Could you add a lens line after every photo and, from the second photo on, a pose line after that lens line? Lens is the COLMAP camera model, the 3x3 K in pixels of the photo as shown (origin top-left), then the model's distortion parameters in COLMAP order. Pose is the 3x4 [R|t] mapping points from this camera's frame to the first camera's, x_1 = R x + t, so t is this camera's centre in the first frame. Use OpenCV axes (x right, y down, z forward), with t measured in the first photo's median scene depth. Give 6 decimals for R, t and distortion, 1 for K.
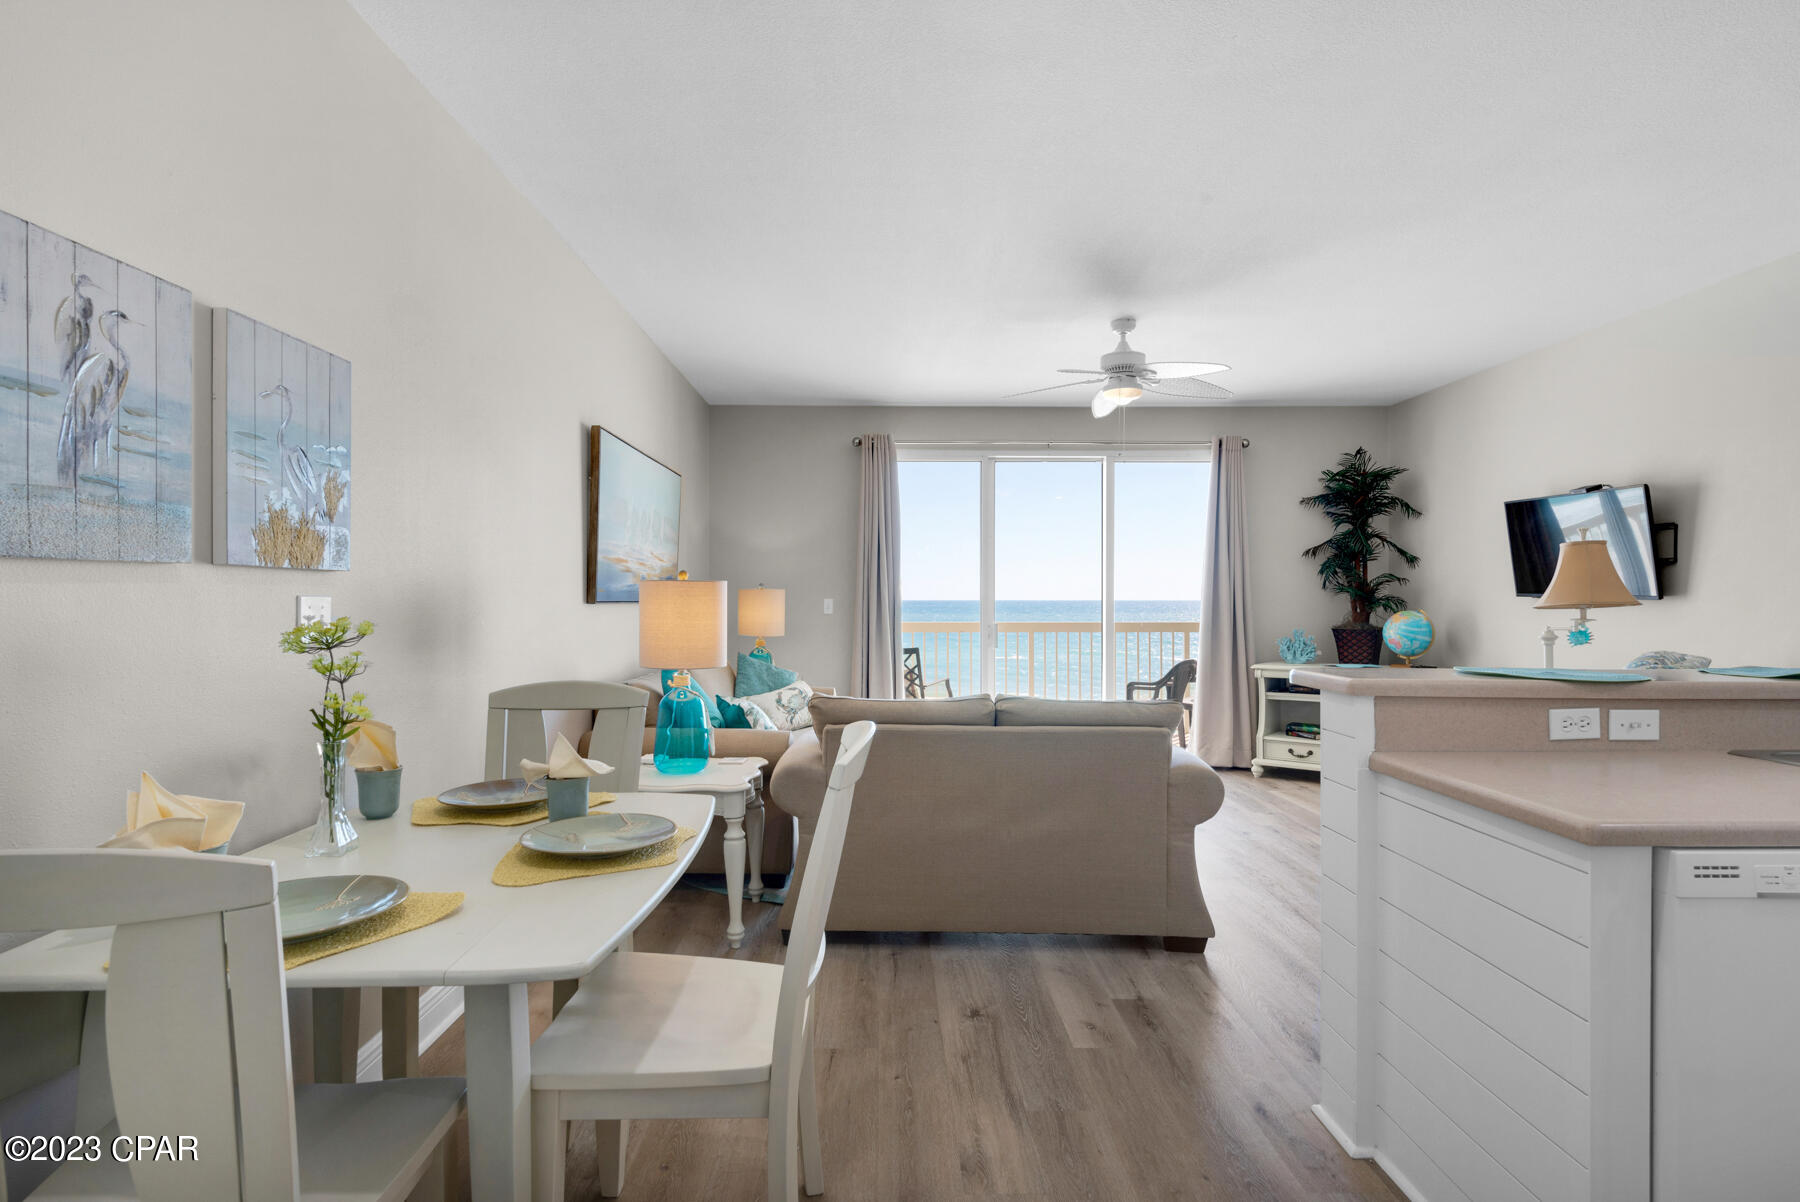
lens RADIAL K [[899.9, 0, 898.8], [0, 899.9, 599.7], [0, 0, 1]] dist [0.014778, -0.001007]
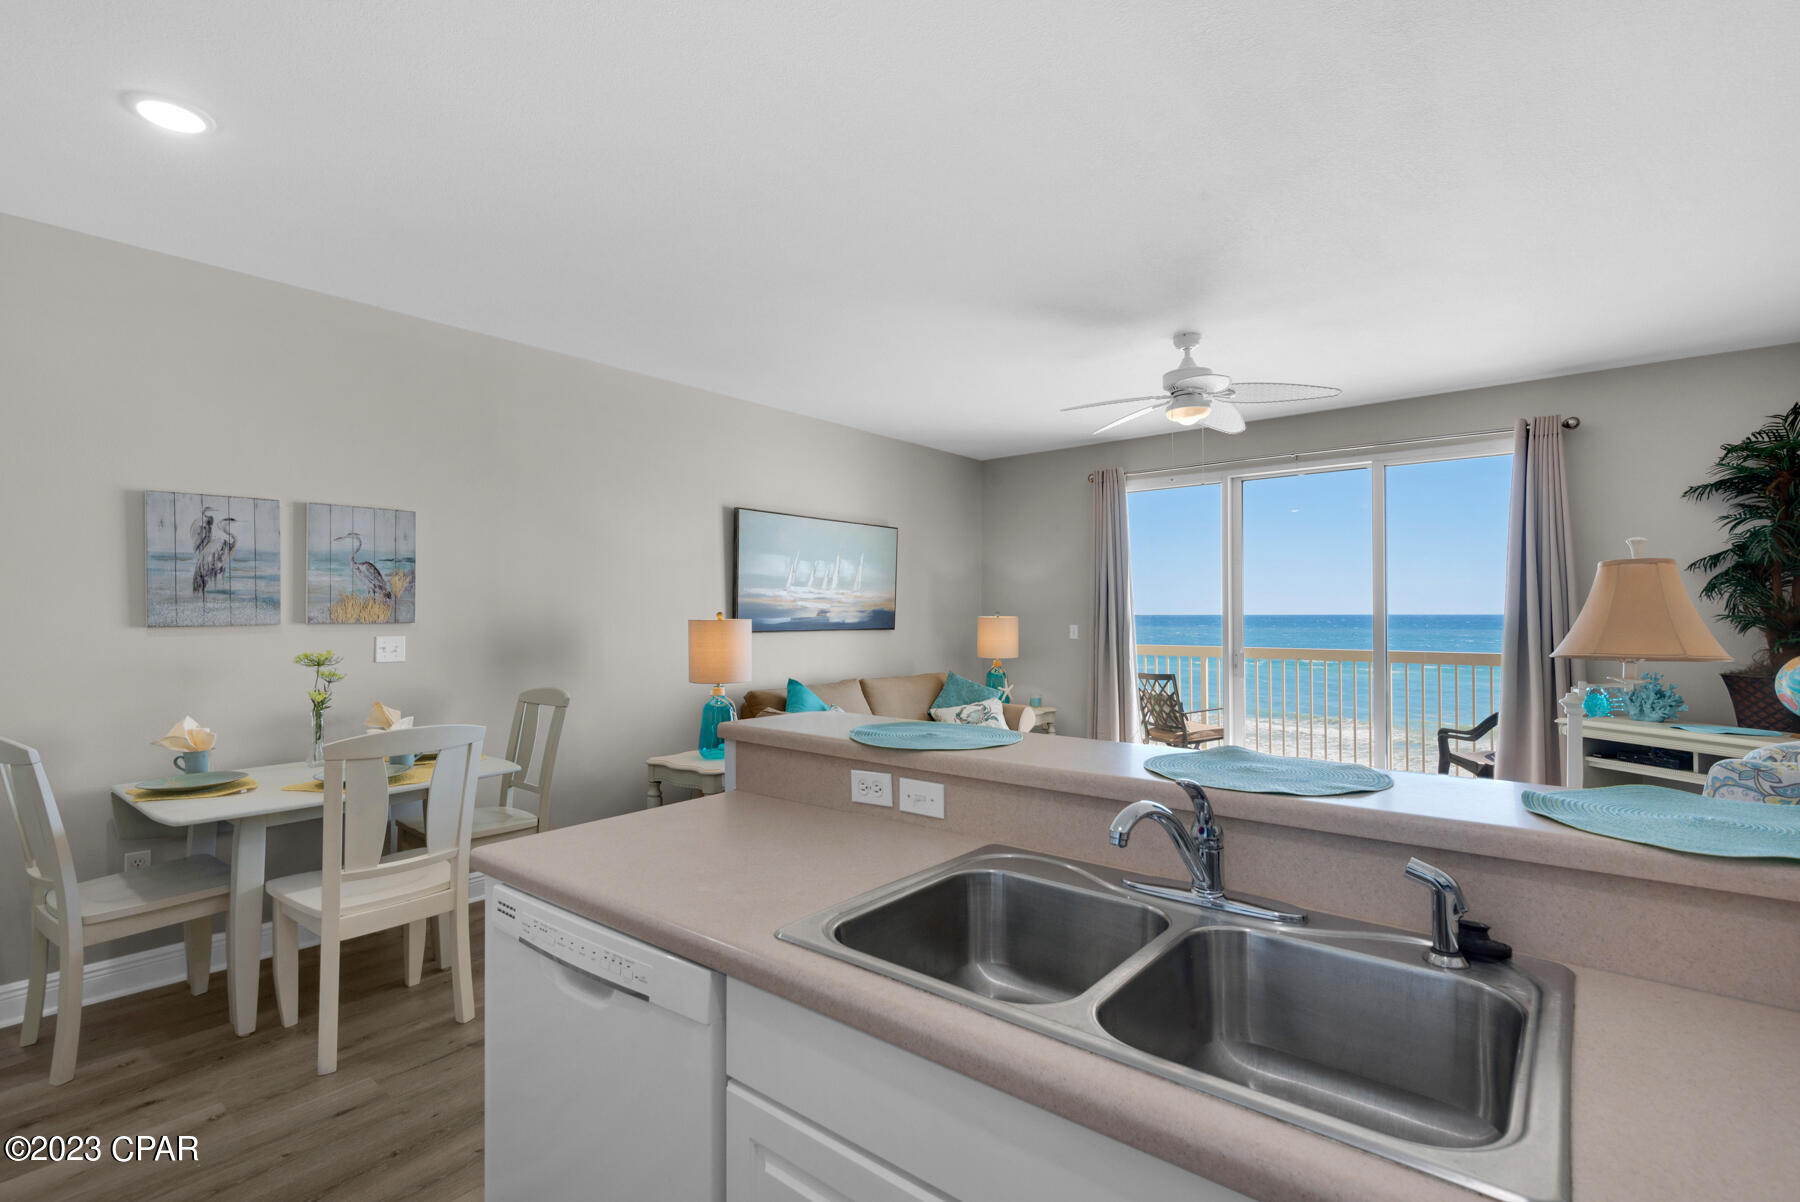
lens RADIAL K [[833.7, 0, 896.2], [0, 833.7, 604.3], [0, 0, 1]] dist [0.017368, -0.005650]
pose [[0.763860, -0.009893, -0.645306, 0.874970], [0.002757, 0.999923, -0.012067, -0.031611], [0.645376, 0.007438, 0.763829, 0.219120]]
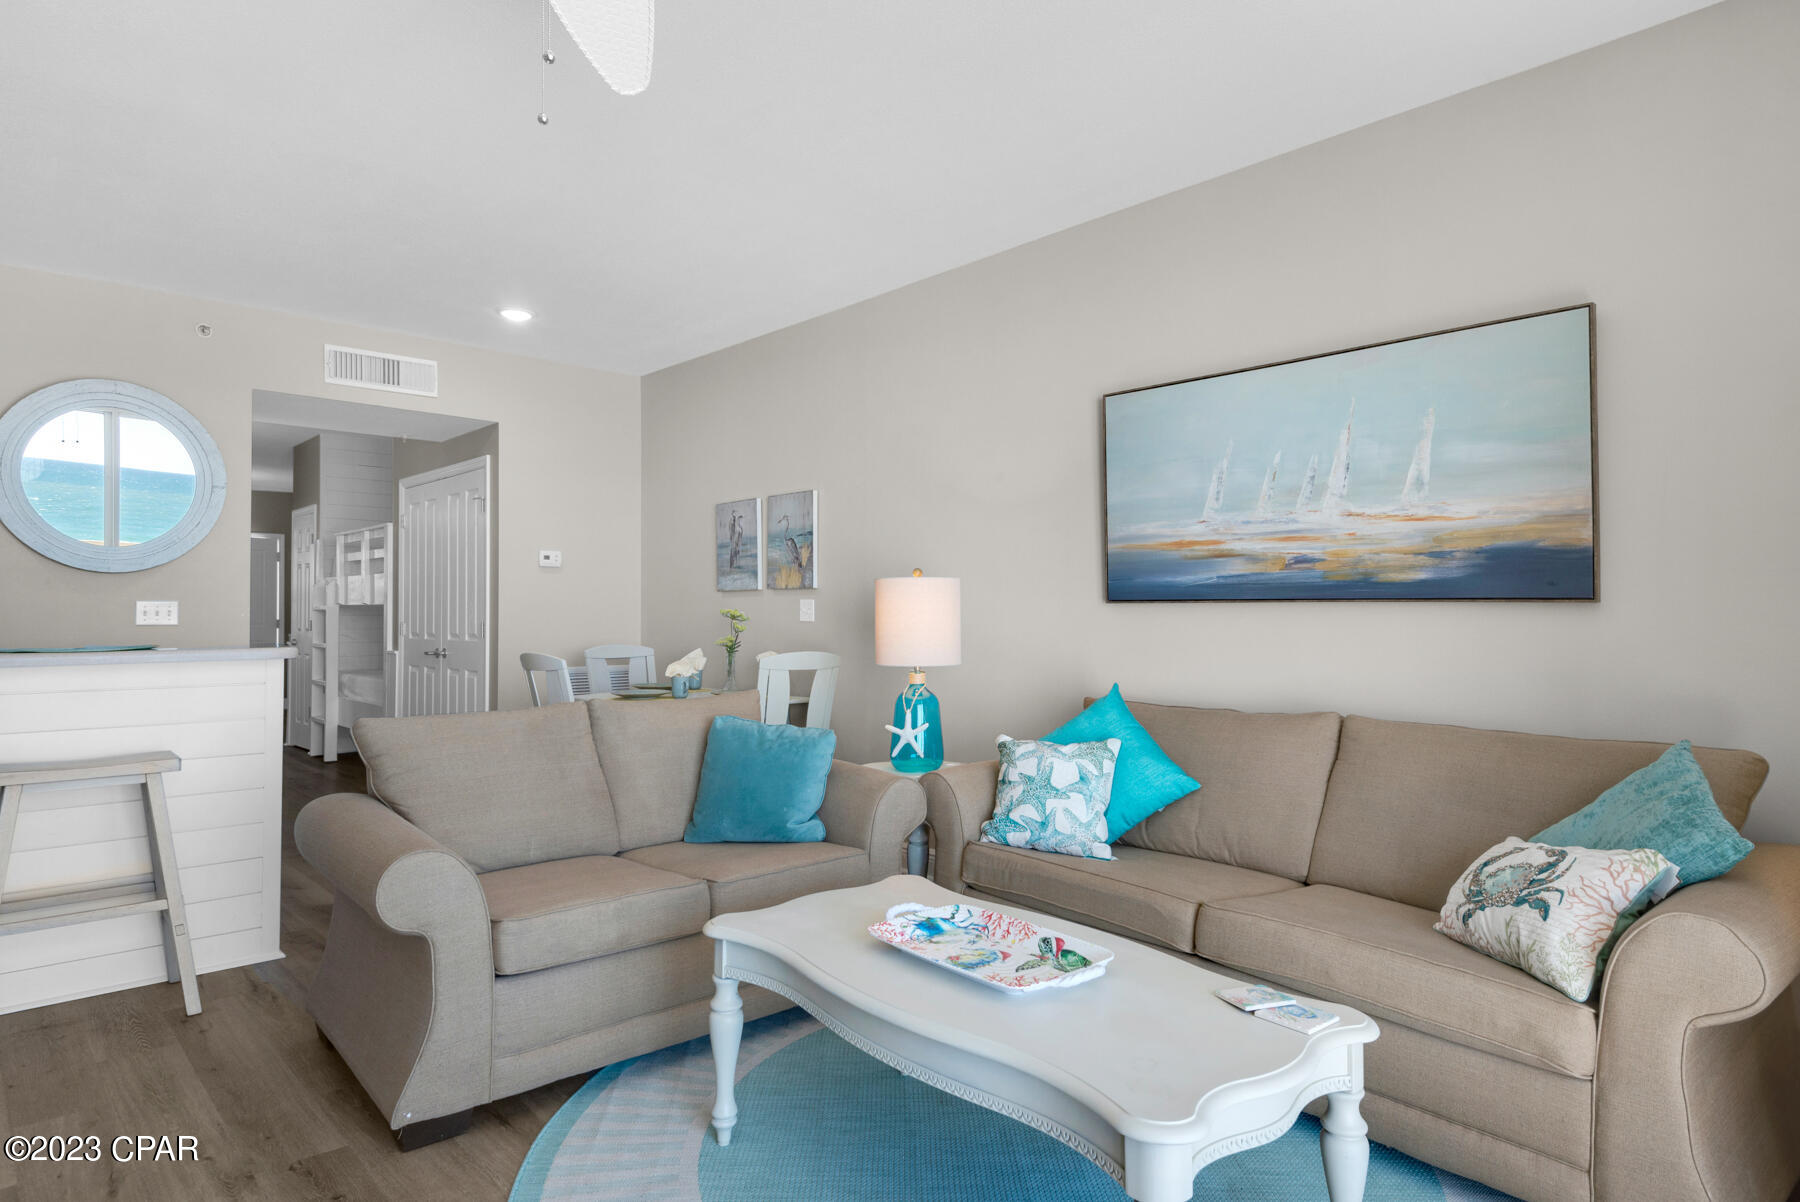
lens RADIAL K [[1034.1, 0, 902.1], [0, 1034.1, 598.3], [0, 0, 1]] dist [0.008301, 0.000488]
pose [[-0.761241, -0.011442, -0.648368, 0.552039], [-0.004167, 0.999910, -0.012753, 0.015627], [0.648456, -0.007007, -0.761220, 2.046708]]
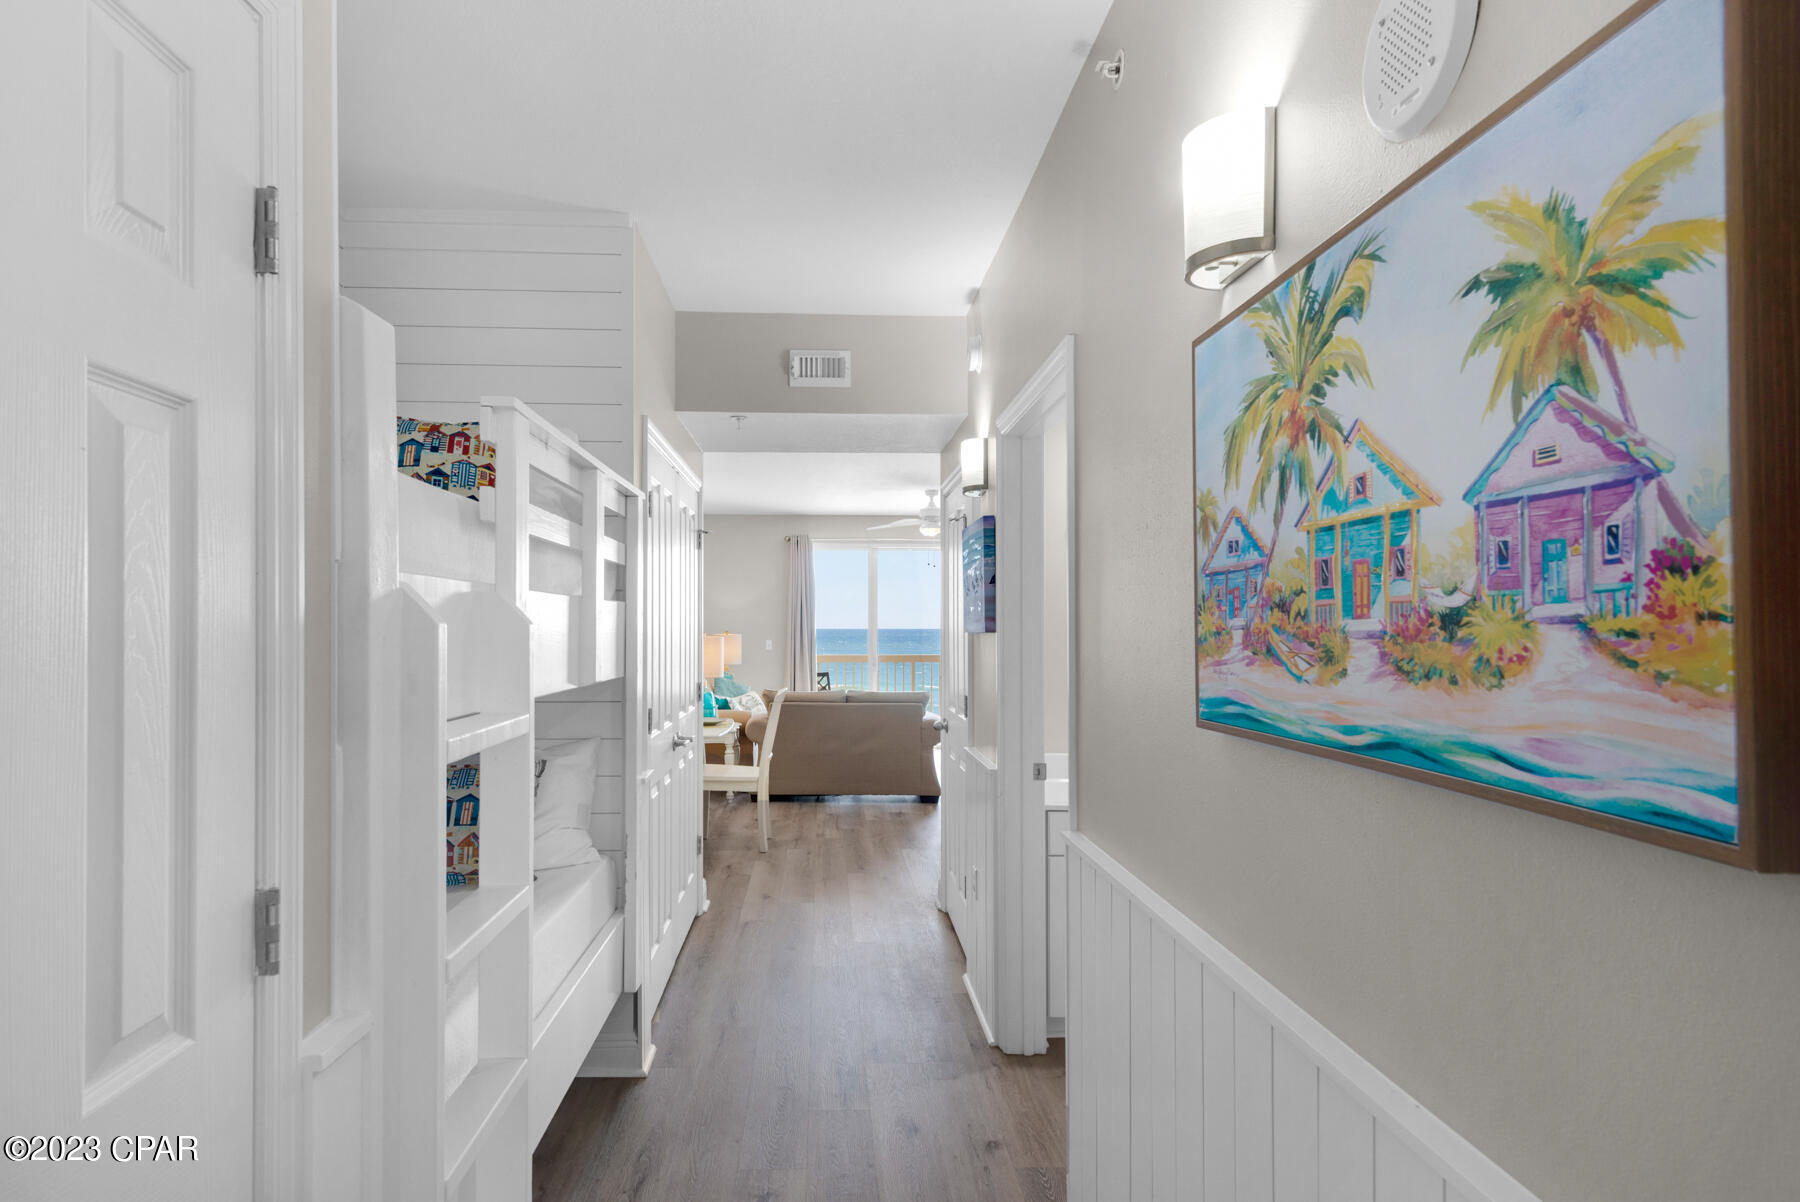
lens RADIAL K [[960.0, 0, 899.1], [0, 960.0, 608.6], [0, 0, 1]] dist [0.039592, -0.002705]
pose [[0.998266, -0.002055, 0.058826, 0.104042], [0.003179, 0.999814, -0.019028, -0.051384], [-0.058776, 0.019182, 0.998087, -1.411879]]
